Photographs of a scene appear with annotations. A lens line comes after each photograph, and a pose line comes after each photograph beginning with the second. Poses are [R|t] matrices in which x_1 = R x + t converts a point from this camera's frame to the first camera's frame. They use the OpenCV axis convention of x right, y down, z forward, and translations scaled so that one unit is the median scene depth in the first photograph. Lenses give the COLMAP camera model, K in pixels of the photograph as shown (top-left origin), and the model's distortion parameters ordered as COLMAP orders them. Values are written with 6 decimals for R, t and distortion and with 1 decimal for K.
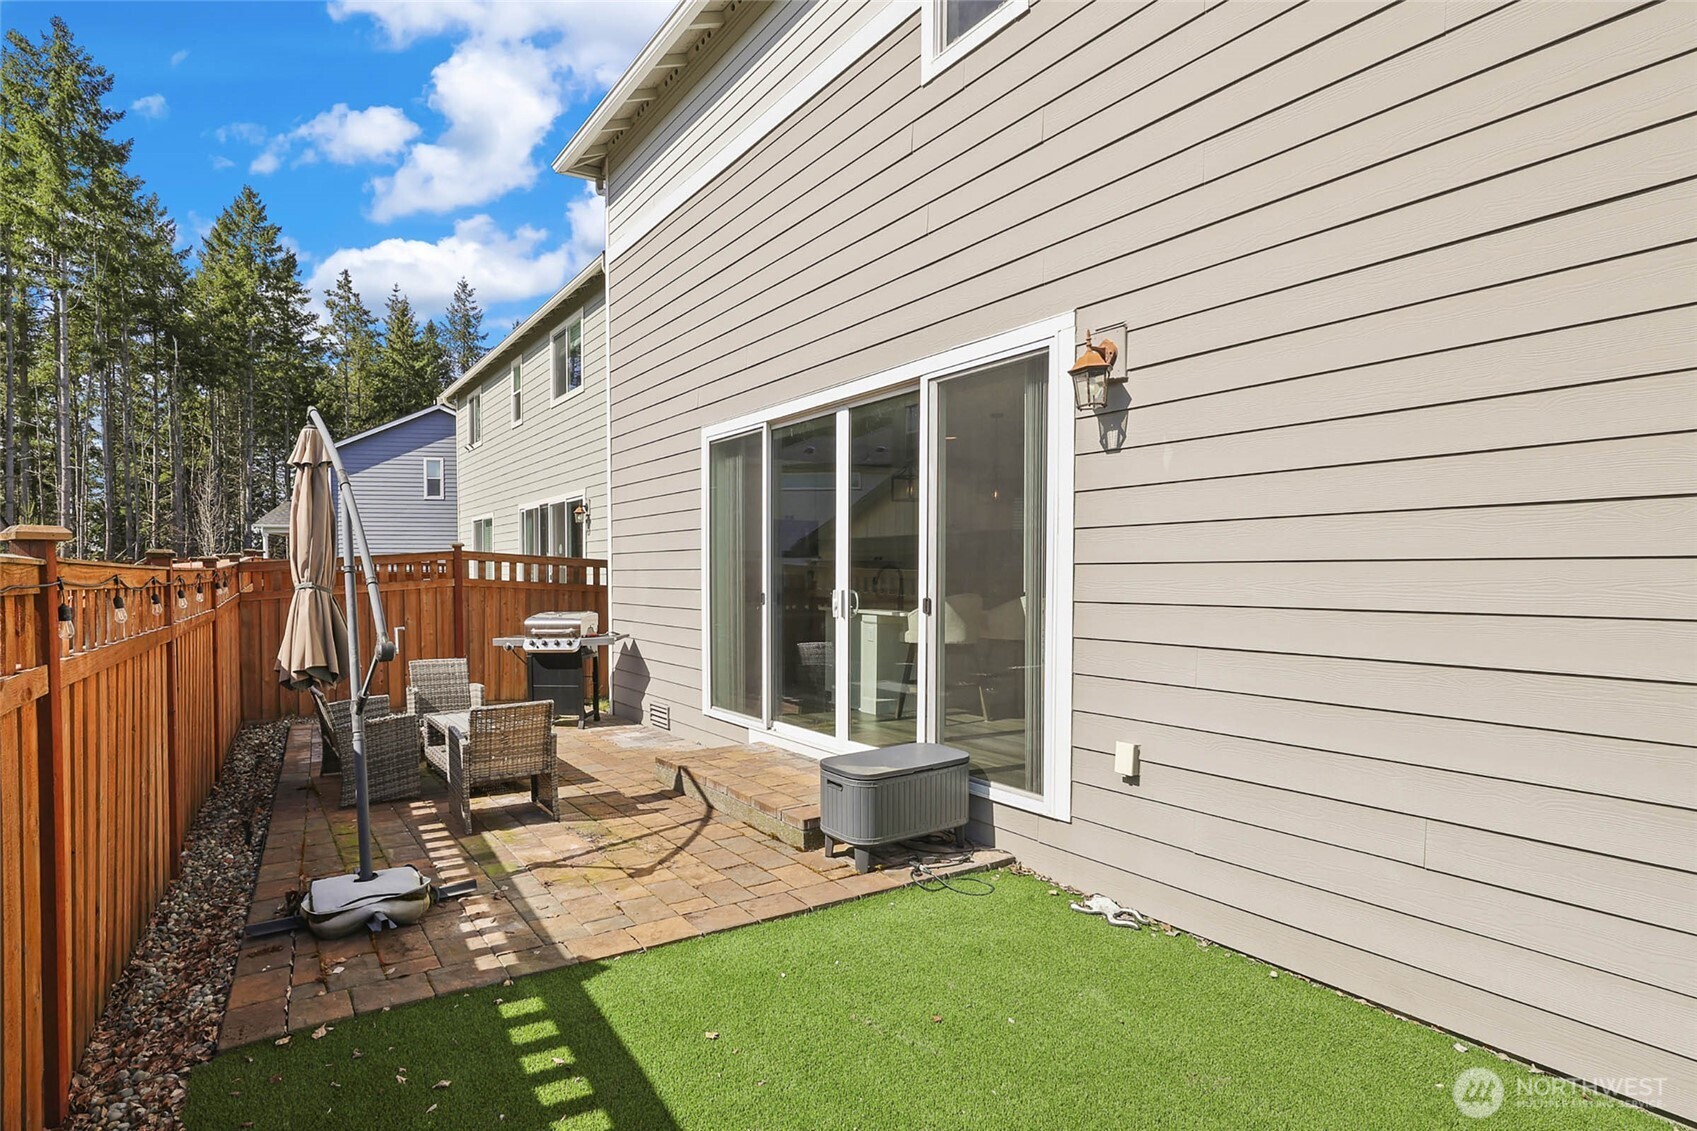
lens RADIAL K [[791.5, 0, 852.8], [0, 791.5, 580.0], [0, 0, 1]] dist [-0.004836, -0.000277]
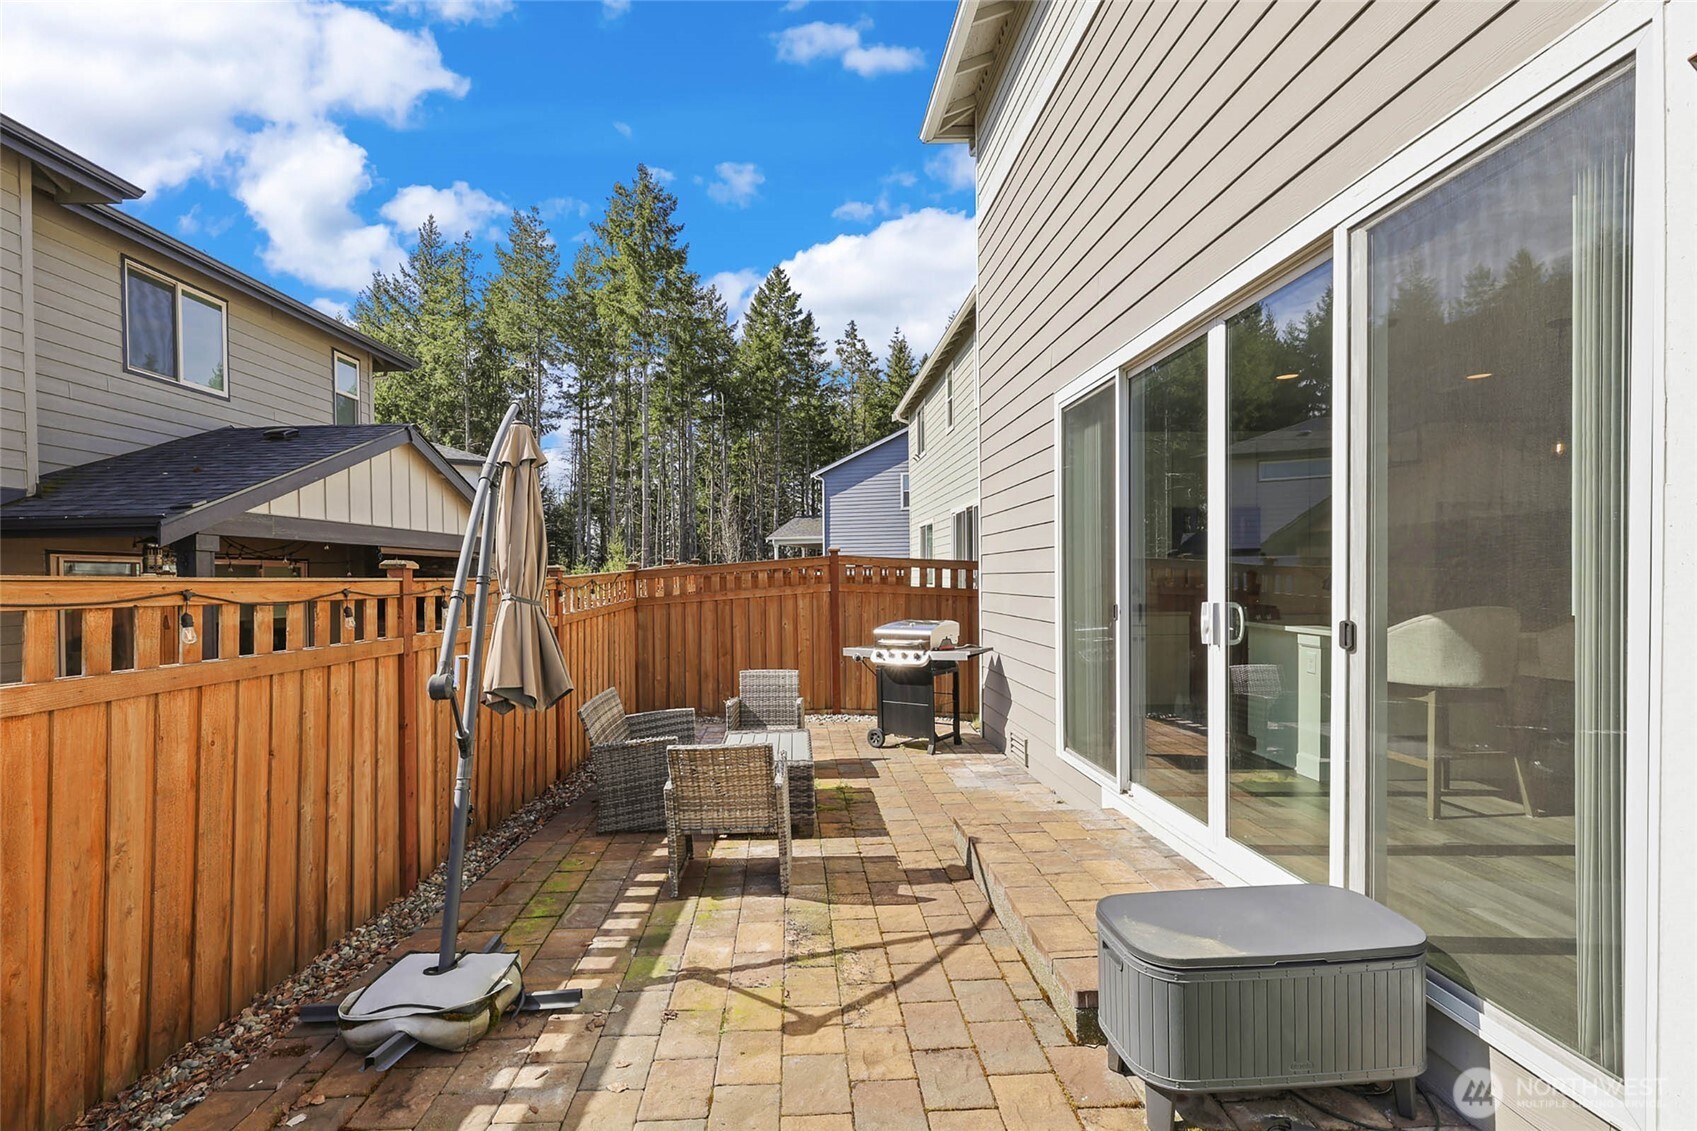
lens RADIAL K [[791.5, 0, 852.8], [0, 791.5, 580.0], [0, 0, 1]] dist [-0.004836, -0.000277]
pose [[0.840418, -0.005224, -0.541914, 0.077269], [0.004412, 0.999986, -0.002798, -0.004704], [0.541921, -0.000040, 0.840429, 0.259170]]
